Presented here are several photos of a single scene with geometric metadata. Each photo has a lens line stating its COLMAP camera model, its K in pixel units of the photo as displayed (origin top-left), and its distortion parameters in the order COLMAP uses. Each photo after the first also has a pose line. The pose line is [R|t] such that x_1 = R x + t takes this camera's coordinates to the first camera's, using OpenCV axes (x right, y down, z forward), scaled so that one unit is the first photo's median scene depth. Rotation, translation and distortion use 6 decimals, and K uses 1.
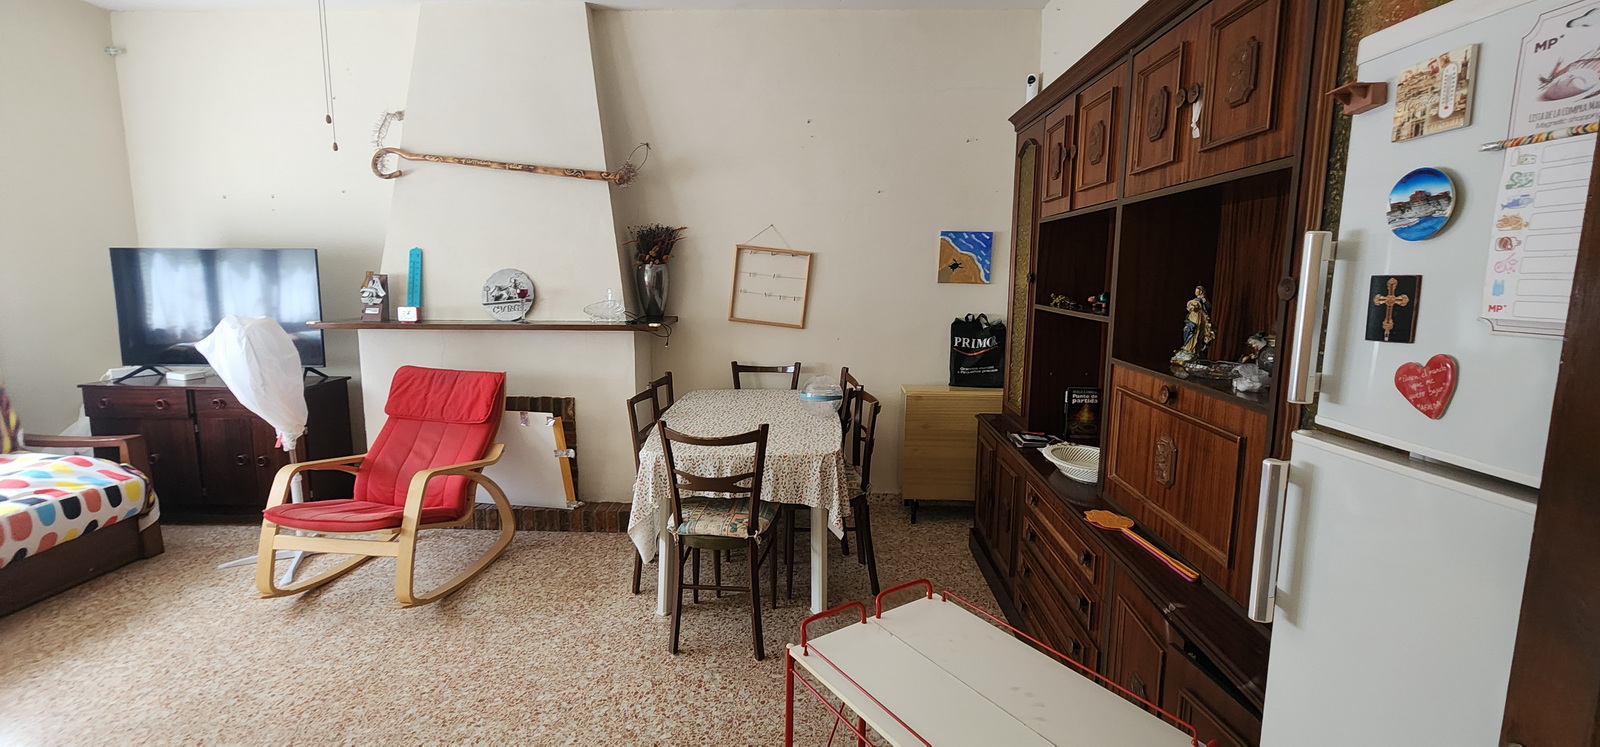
lens RADIAL K [[661.2, 0, 802.5], [0, 661.2, 348.8], [0, 0, 1]] dist [-0.001325, 0.000807]
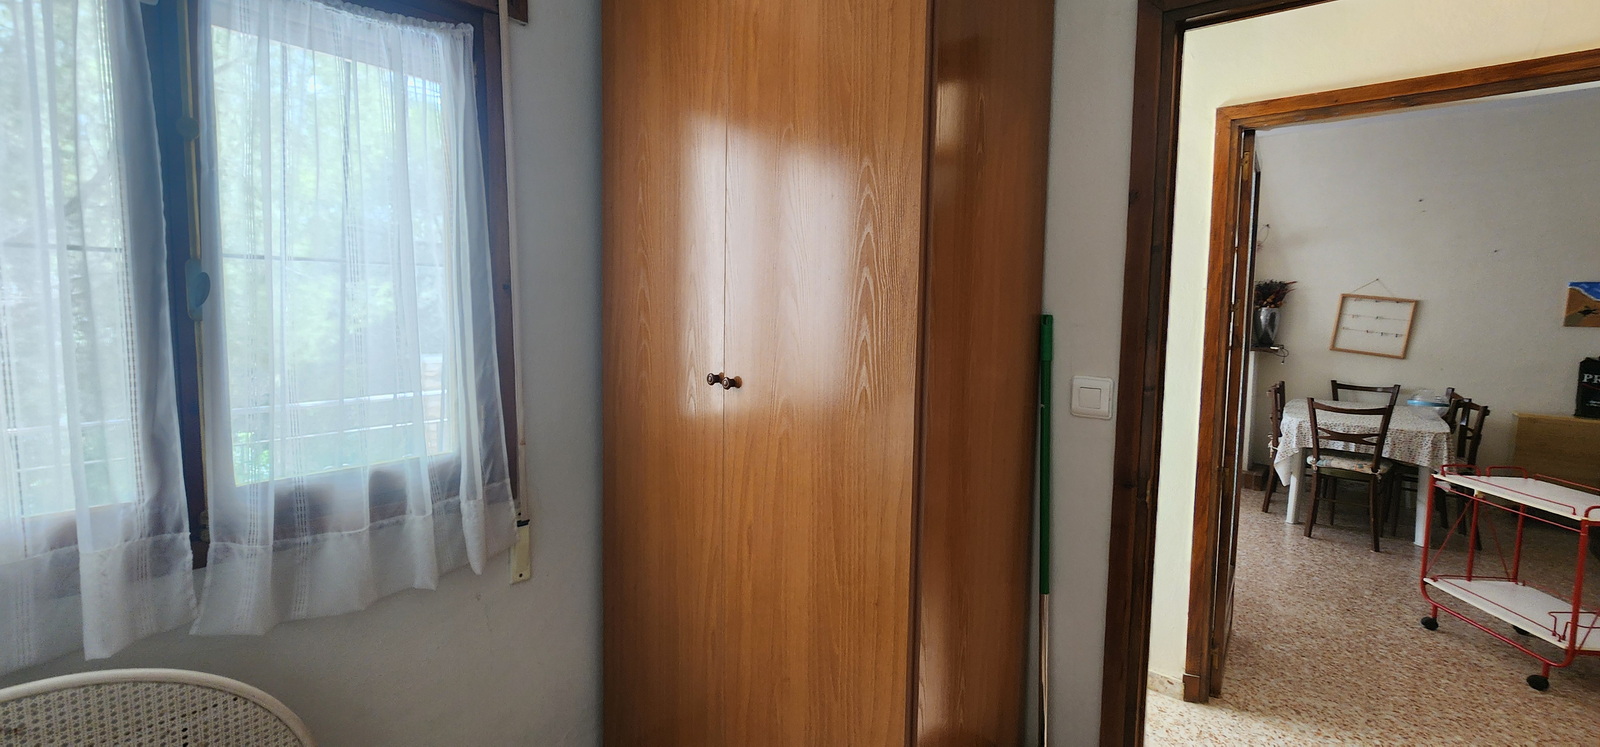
lens RADIAL K [[661.2, 0, 804.2], [0, 661.2, 346.9], [0, 0, 1]] dist [-0.001325, 0.000807]
pose [[0.774147, 0.048208, -0.631168, -0.107805], [-0.087204, 0.995711, -0.030907, 0.102021], [0.626971, 0.078967, 0.775030, -0.843668]]
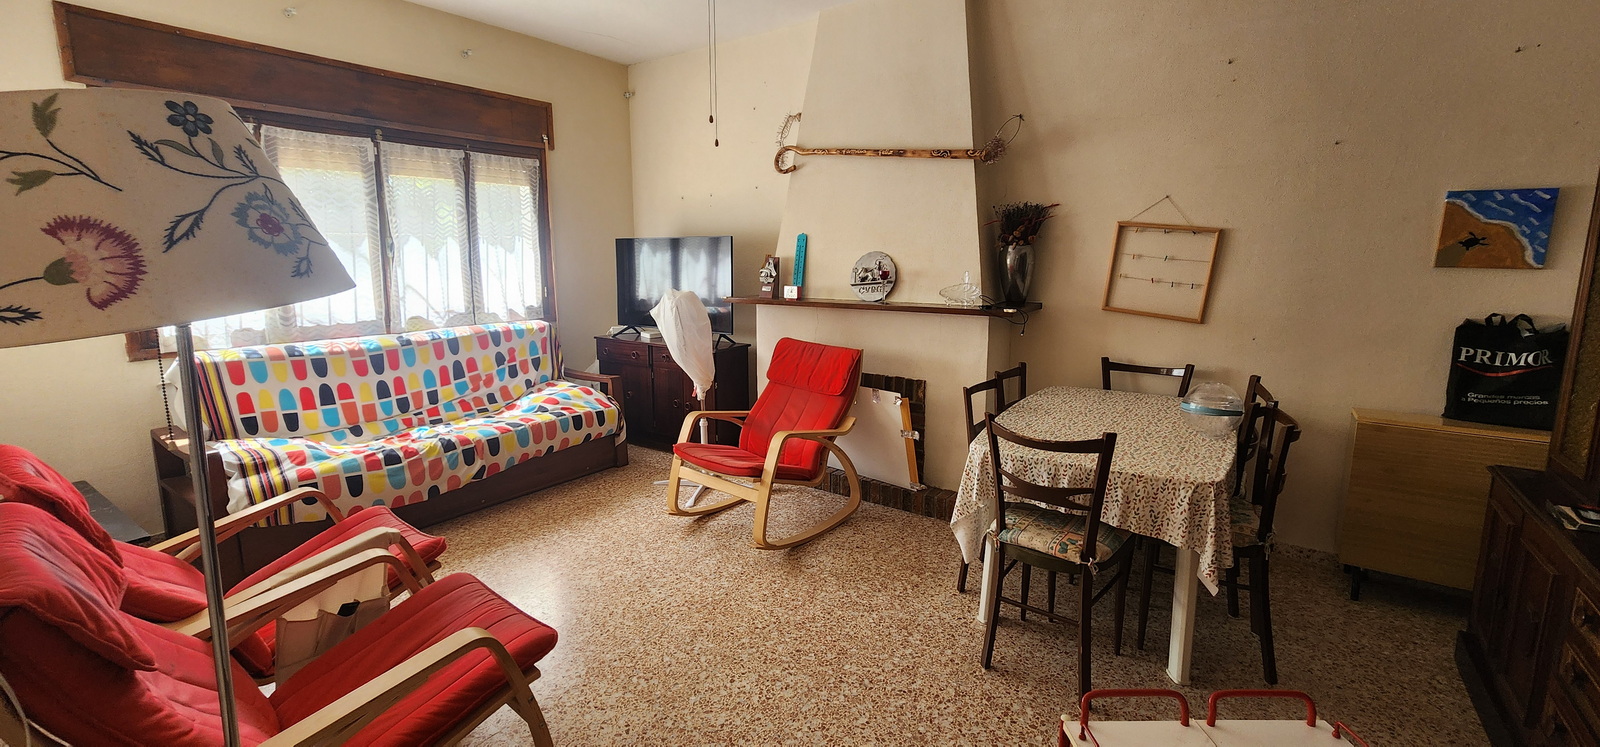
lens RADIAL K [[661.2, 0, 797.1], [0, 661.2, 349.1], [0, 0, 1]] dist [-0.001325, 0.000807]
pose [[0.830921, 0.072235, -0.551682, 0.044350], [-0.062509, 0.997379, 0.036444, 0.002437], [0.552868, 0.004203, 0.833258, 0.065457]]
